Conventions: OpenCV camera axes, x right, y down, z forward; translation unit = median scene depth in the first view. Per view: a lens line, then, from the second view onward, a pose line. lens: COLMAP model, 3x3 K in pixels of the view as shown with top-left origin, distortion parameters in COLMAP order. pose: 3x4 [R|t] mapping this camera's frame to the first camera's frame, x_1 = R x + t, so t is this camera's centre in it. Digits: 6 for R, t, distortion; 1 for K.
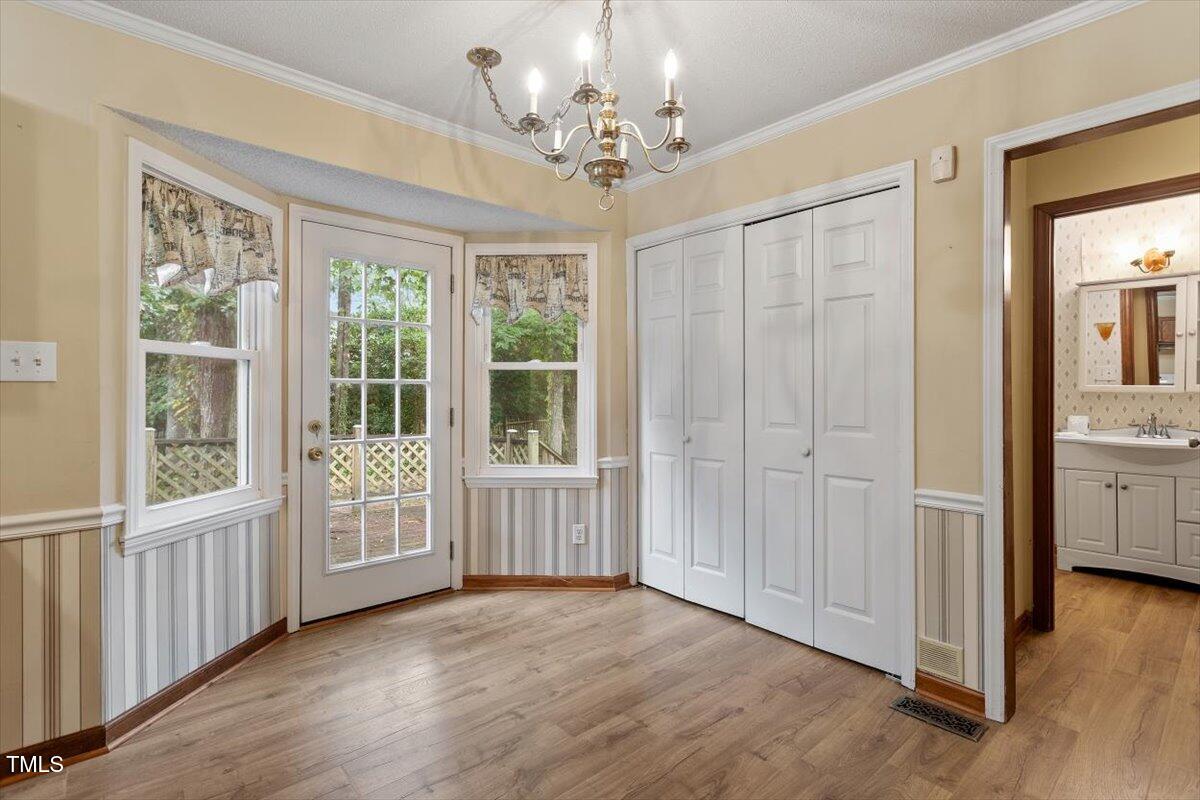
lens RADIAL K [[581.2, 0, 603.0], [0, 581.2, 389.2], [0, 0, 1]] dist [0.009273, 0.001394]
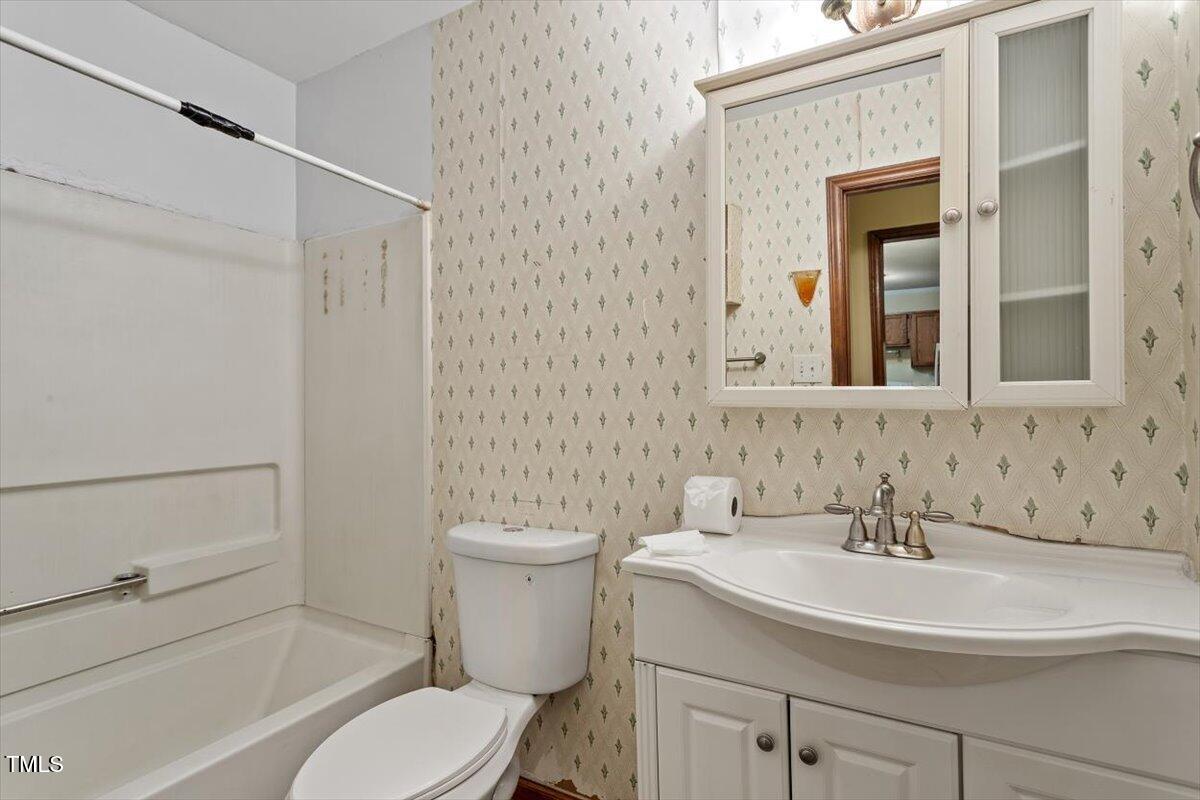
lens RADIAL K [[581.2, 0, 603.0], [0, 581.2, 389.2], [0, 0, 1]] dist [0.009273, 0.001394]
pose [[0.951352, 0.001562, 0.308102, 0.644283], [0.005260, 0.999759, -0.021311, 0.000962], [-0.308061, 0.021895, 0.951114, 0.691762]]
